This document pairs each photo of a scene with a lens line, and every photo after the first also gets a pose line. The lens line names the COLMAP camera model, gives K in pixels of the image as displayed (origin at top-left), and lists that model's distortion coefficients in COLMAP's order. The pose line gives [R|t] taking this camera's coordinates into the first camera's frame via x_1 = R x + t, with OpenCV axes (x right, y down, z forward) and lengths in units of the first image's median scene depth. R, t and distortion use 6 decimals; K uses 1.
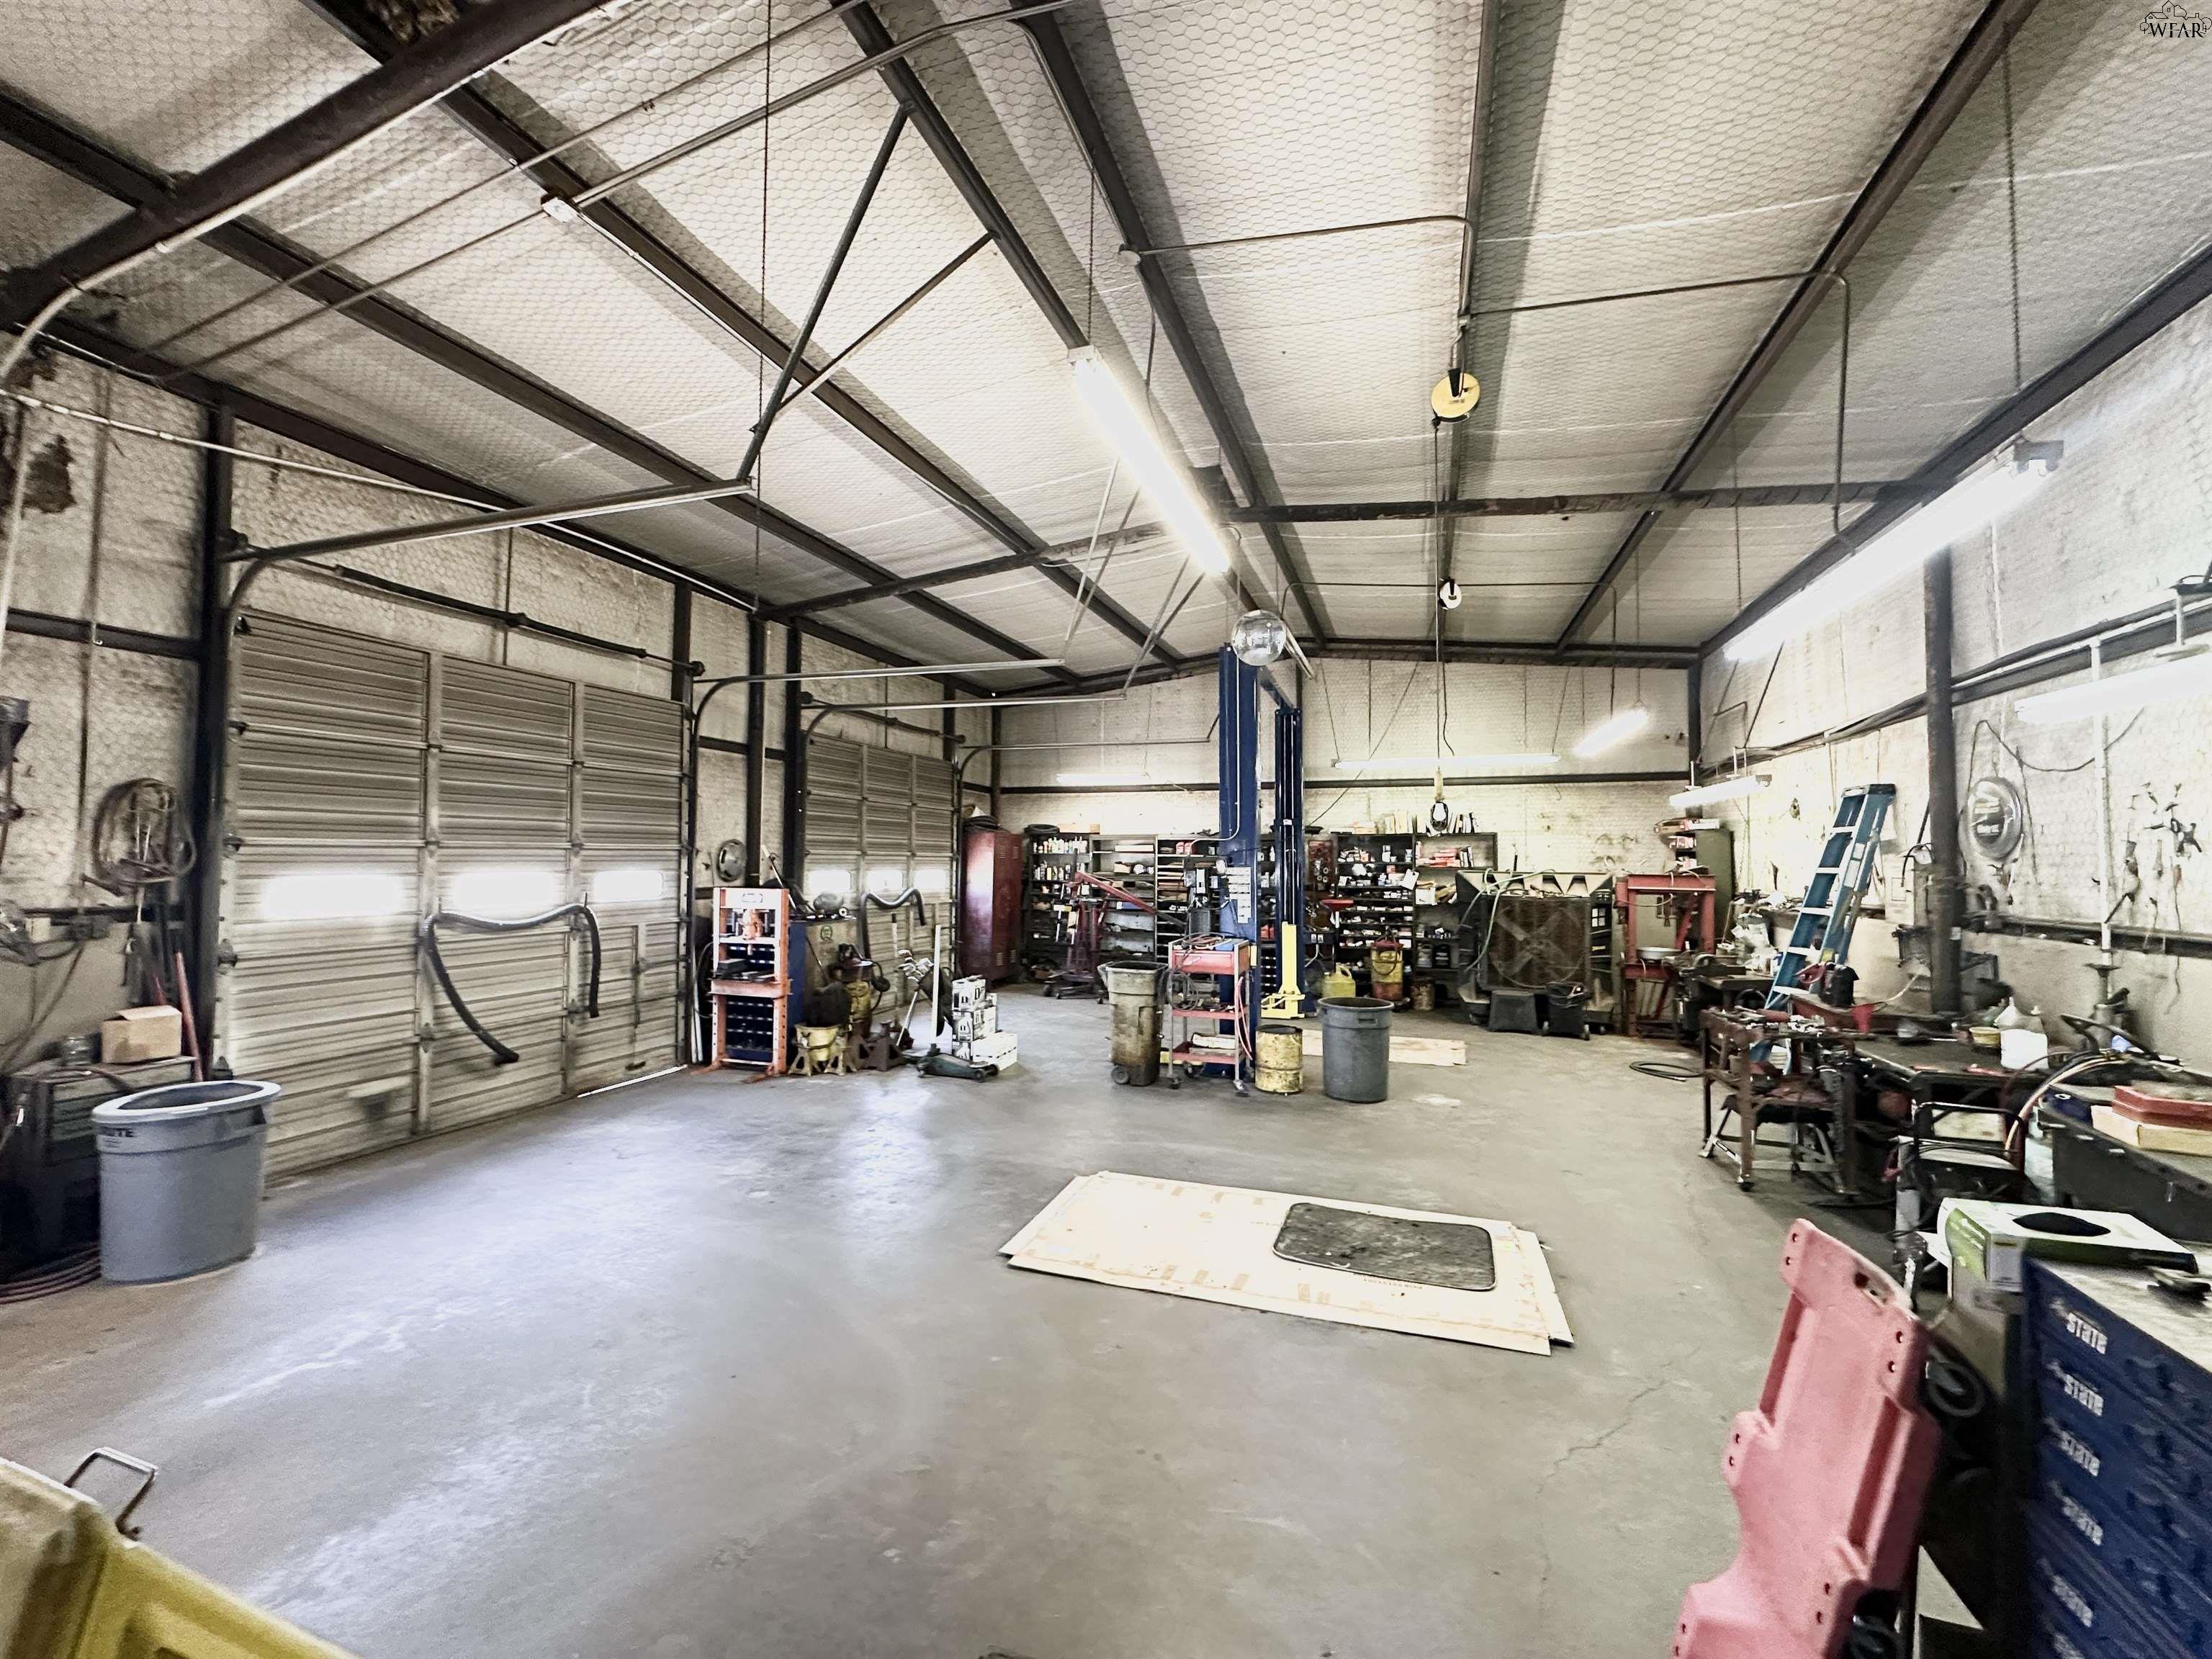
lens RADIAL K [[880.0, 0, 1104.0], [0, 880.0, 830.9], [0, 0, 1]] dist [-0.003000, 0.000928]
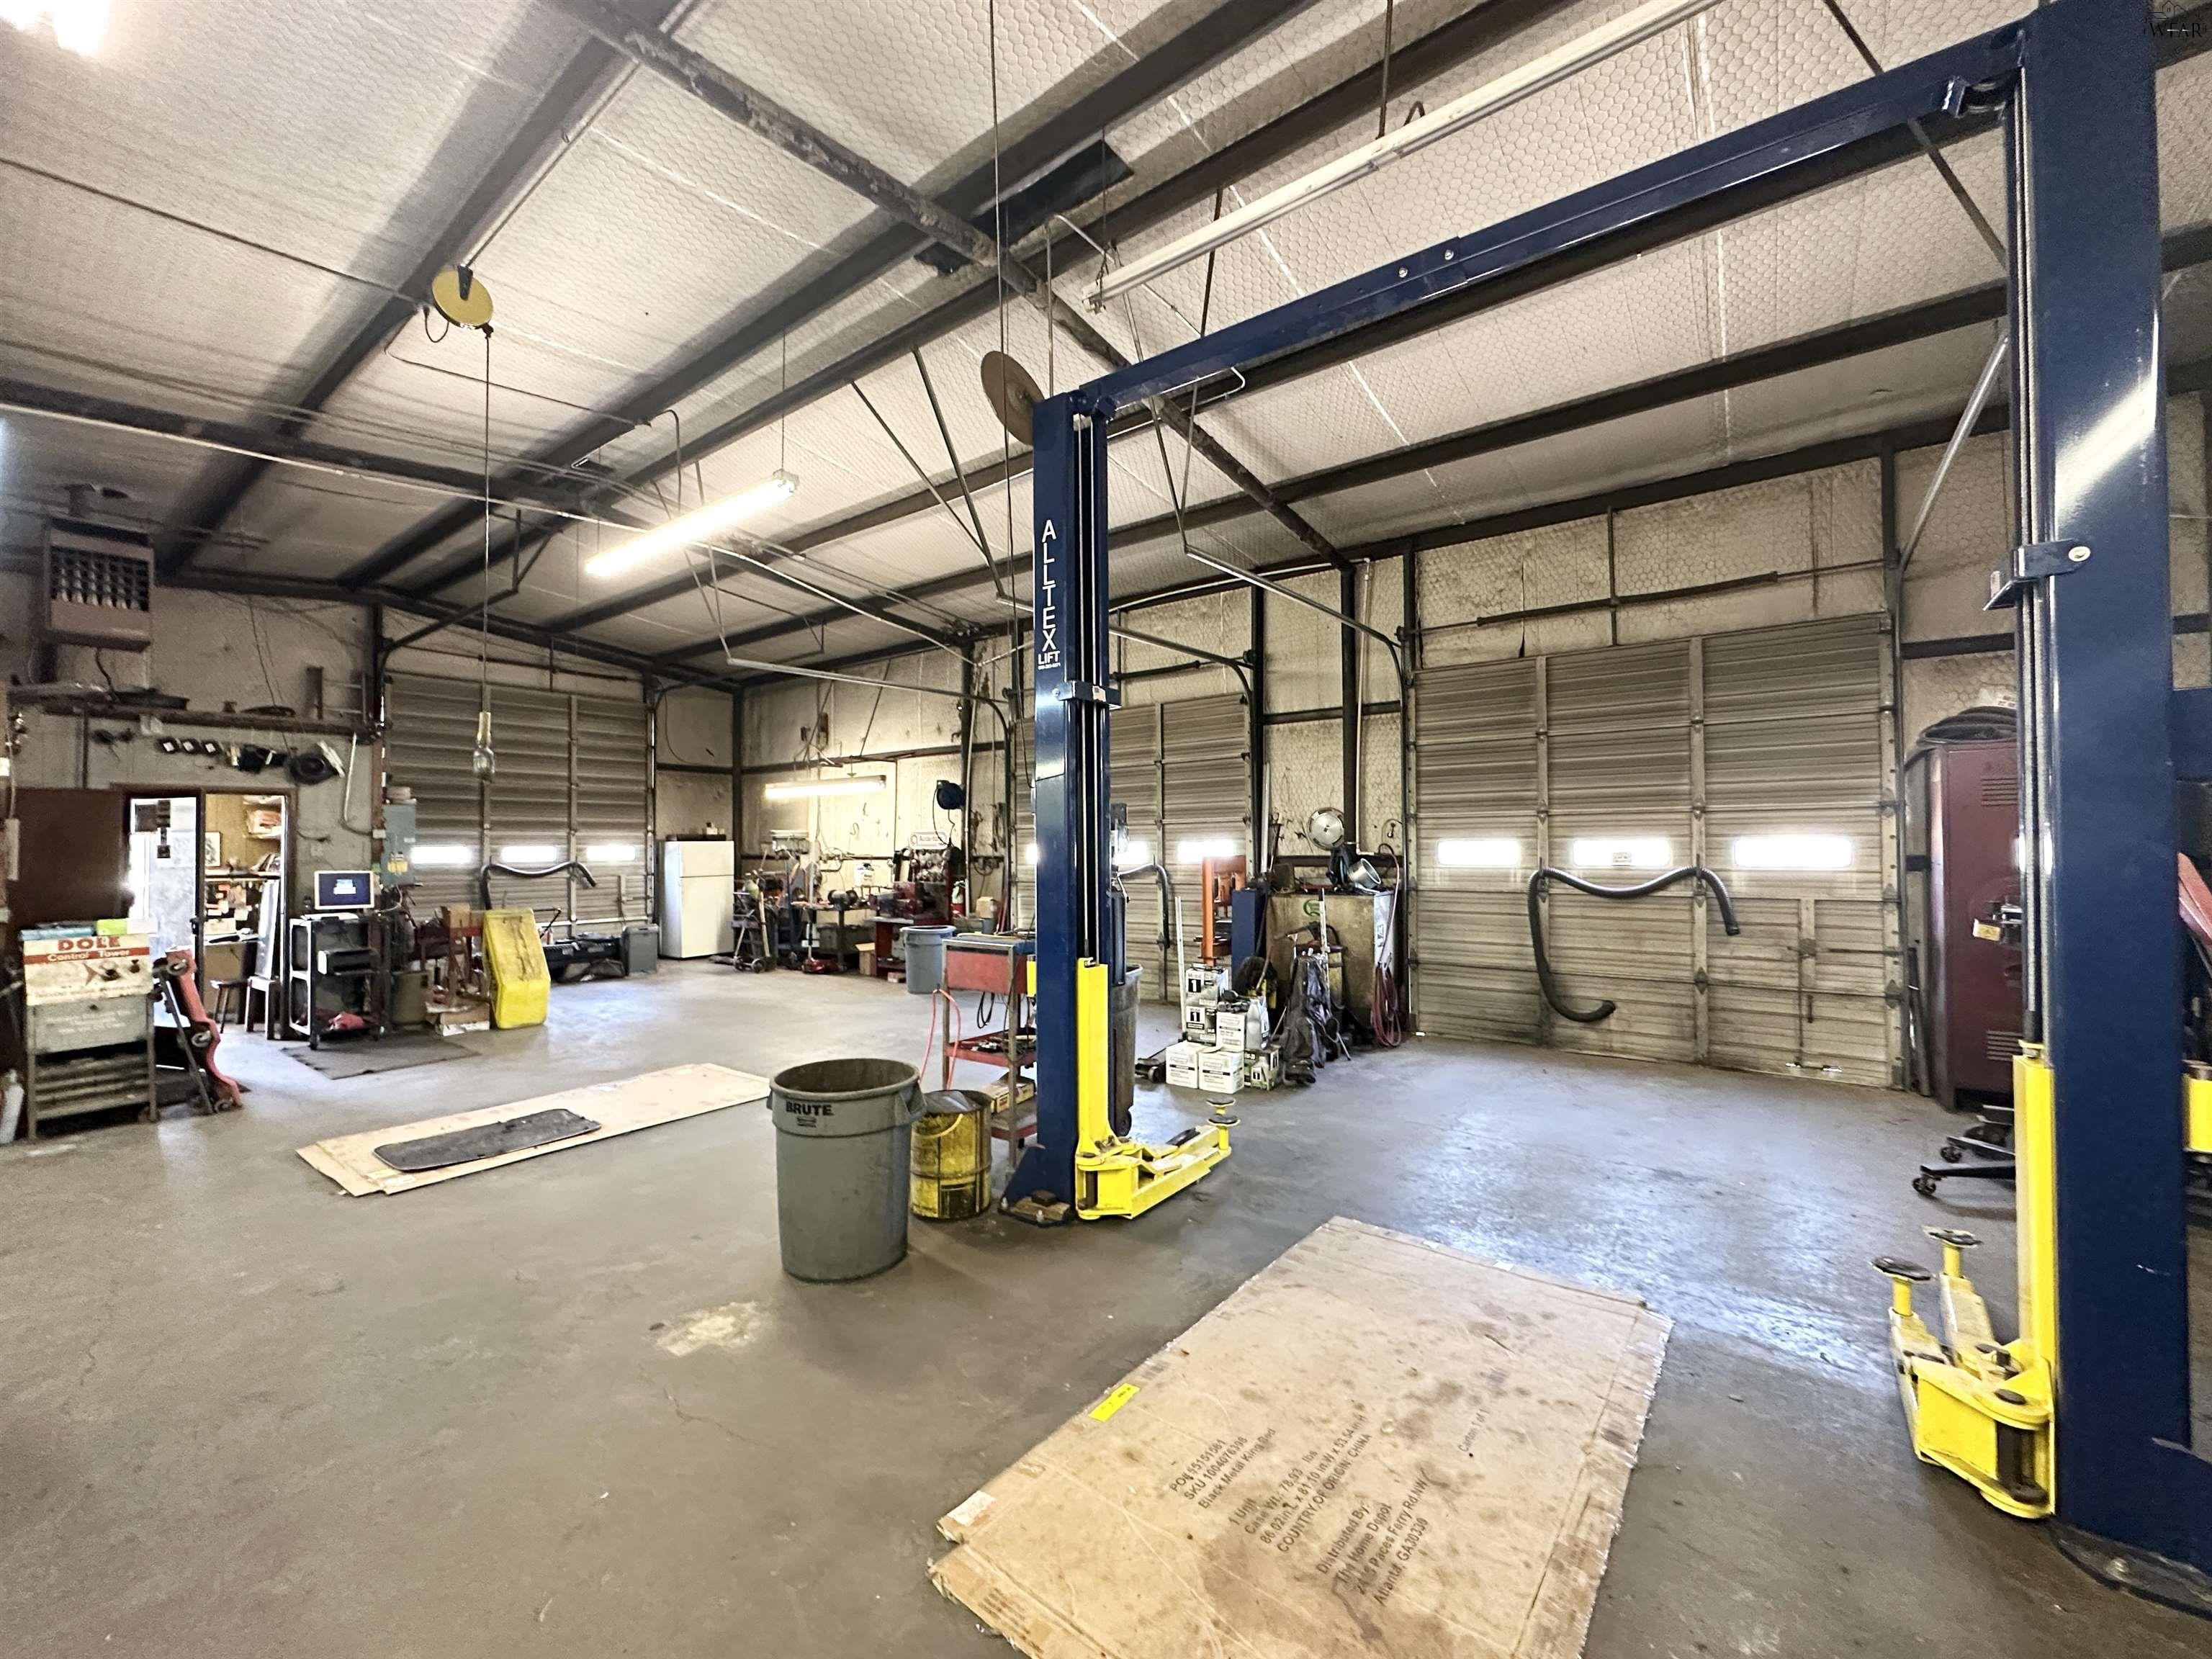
lens RADIAL K [[880.0, 0, 1104.0], [0, 880.0, 830.9], [0, 0, 1]] dist [-0.003000, 0.000928]
pose [[-0.294870, -0.024993, -0.955210, 0.674753], [0.037546, 0.998583, -0.037719, 0.072285], [0.954799, -0.046987, -0.293514, 1.195625]]
